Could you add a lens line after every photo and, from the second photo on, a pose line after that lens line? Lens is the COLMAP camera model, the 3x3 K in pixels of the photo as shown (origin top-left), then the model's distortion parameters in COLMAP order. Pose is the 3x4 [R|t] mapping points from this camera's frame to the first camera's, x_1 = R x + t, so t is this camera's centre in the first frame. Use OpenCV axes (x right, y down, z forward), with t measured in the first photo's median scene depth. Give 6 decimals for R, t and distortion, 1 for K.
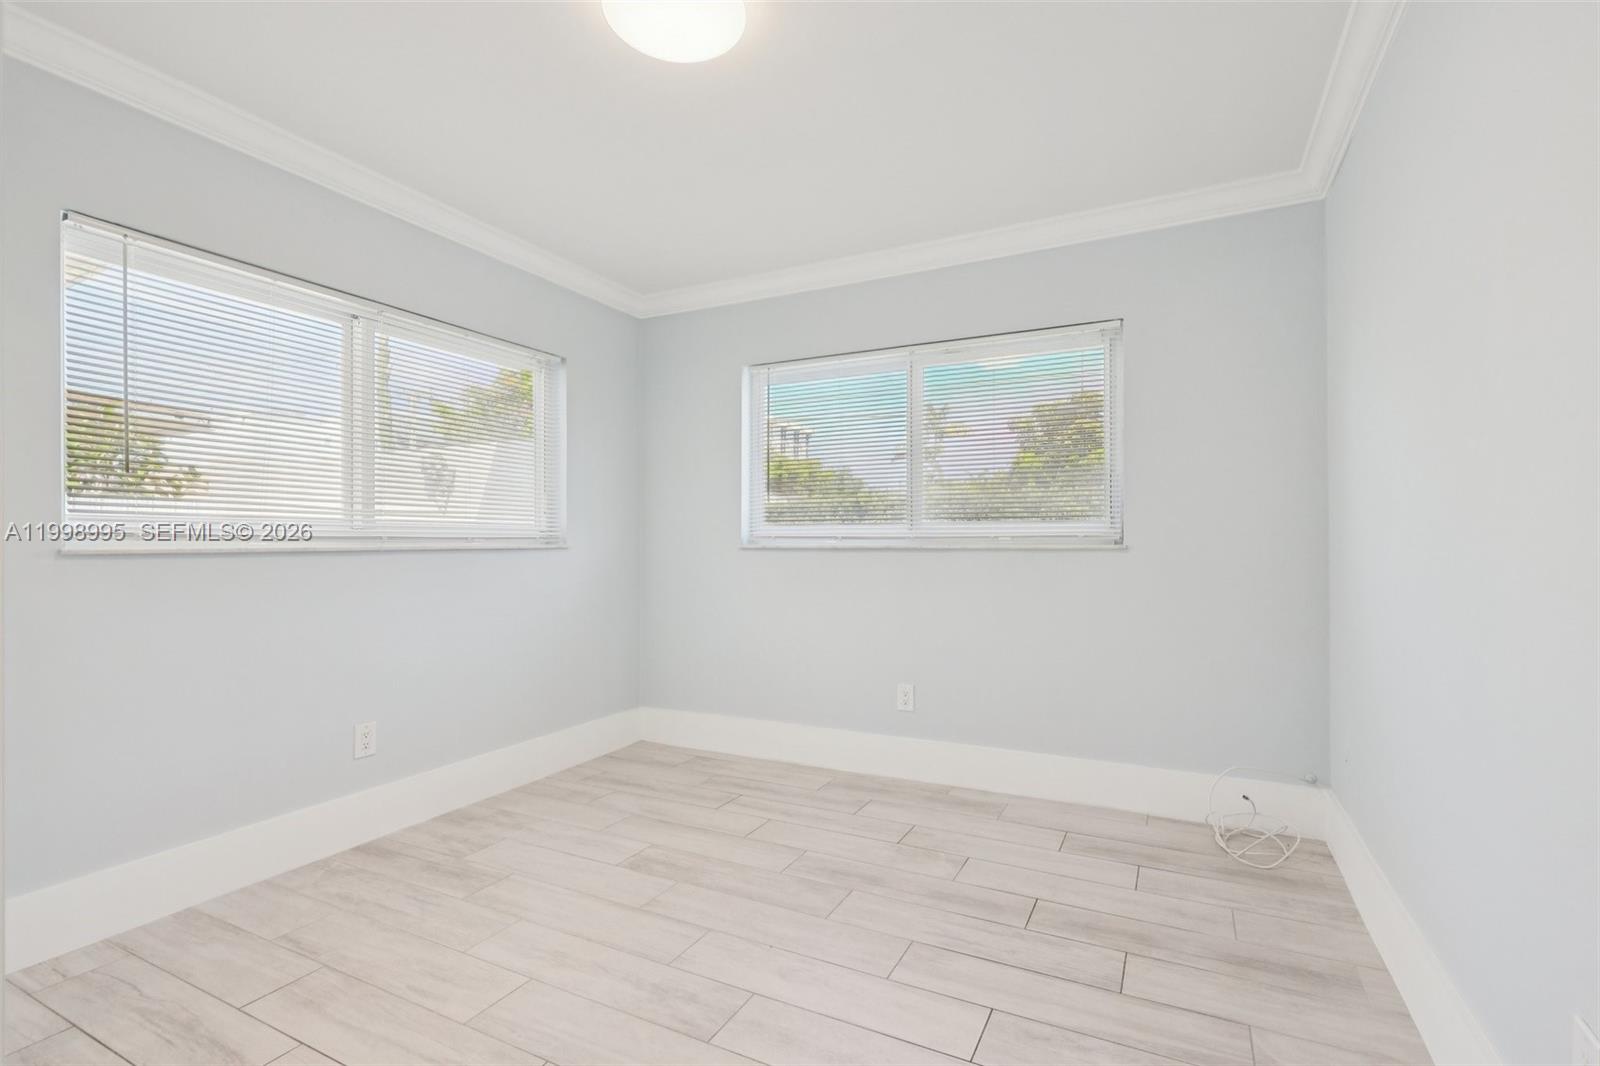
lens RADIAL K [[727.7, 0, 807.6], [0, 727.7, 534.4], [0, 0, 1]] dist [0.000884, -0.000253]
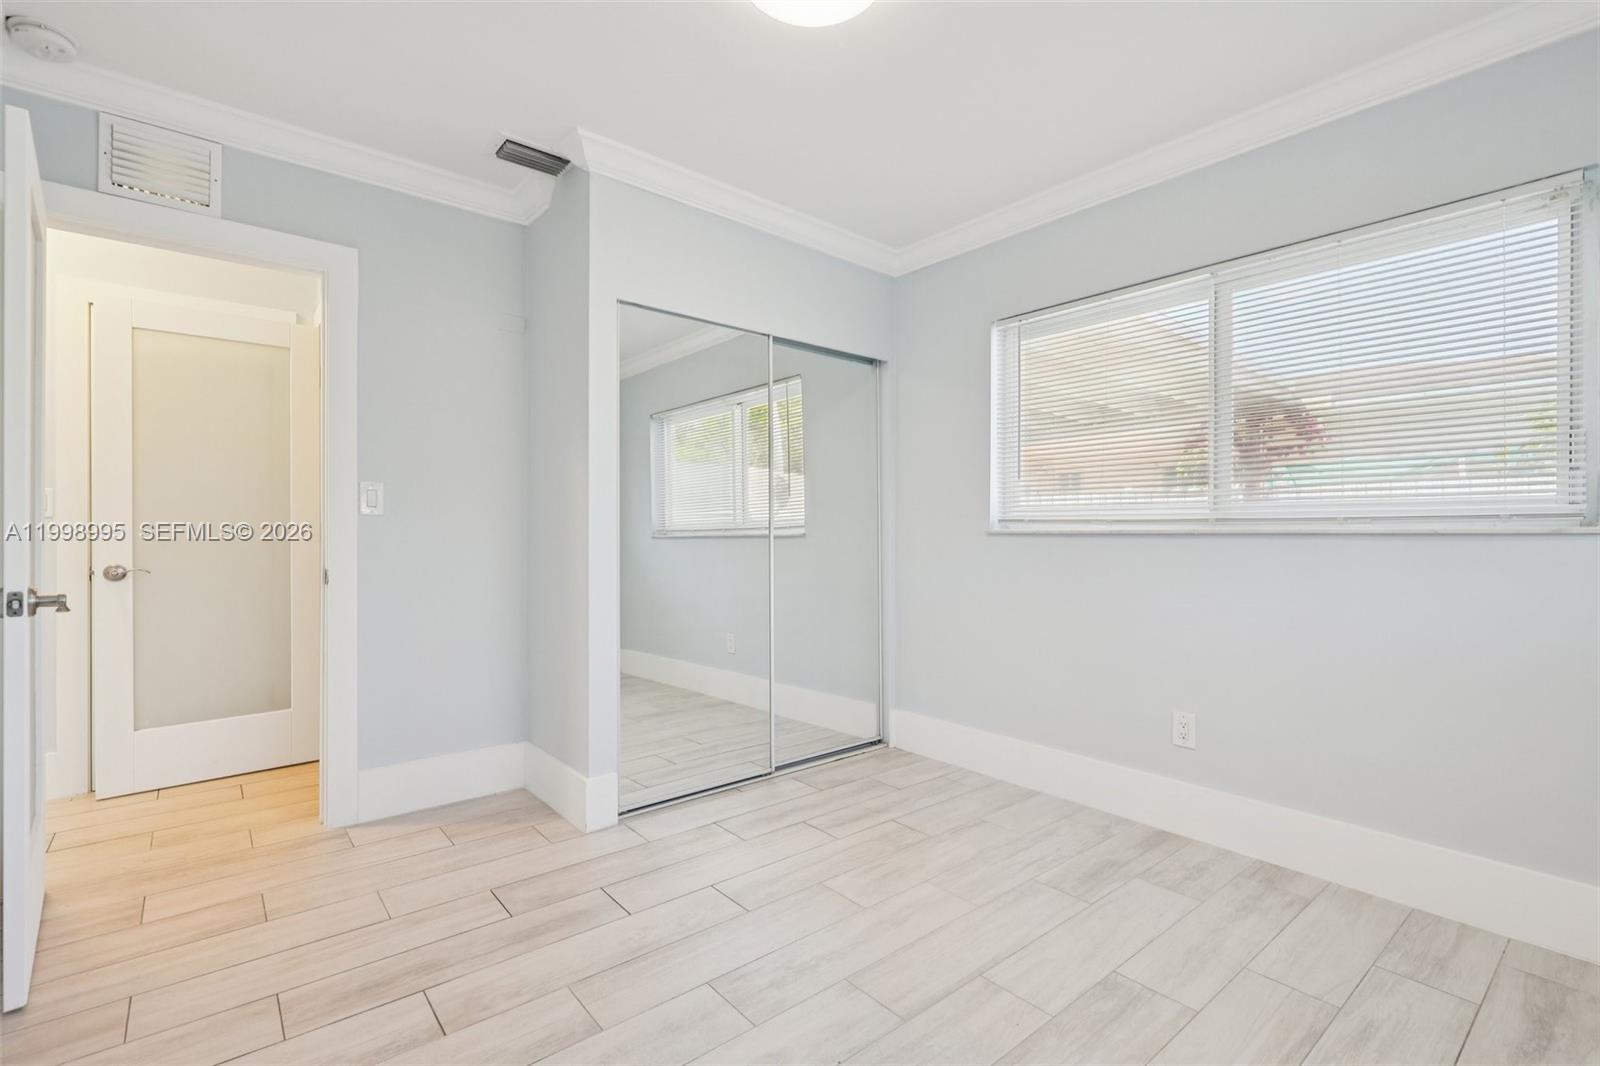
lens RADIAL K [[727.7, 0, 807.6], [0, 727.7, 534.4], [0, 0, 1]] dist [0.000884, -0.000253]
pose [[-0.386172, 0.009612, -0.922377, 0.484628], [0.015481, 0.999872, 0.003938, 0.011442], [0.922297, -0.012759, -0.386271, 0.937534]]
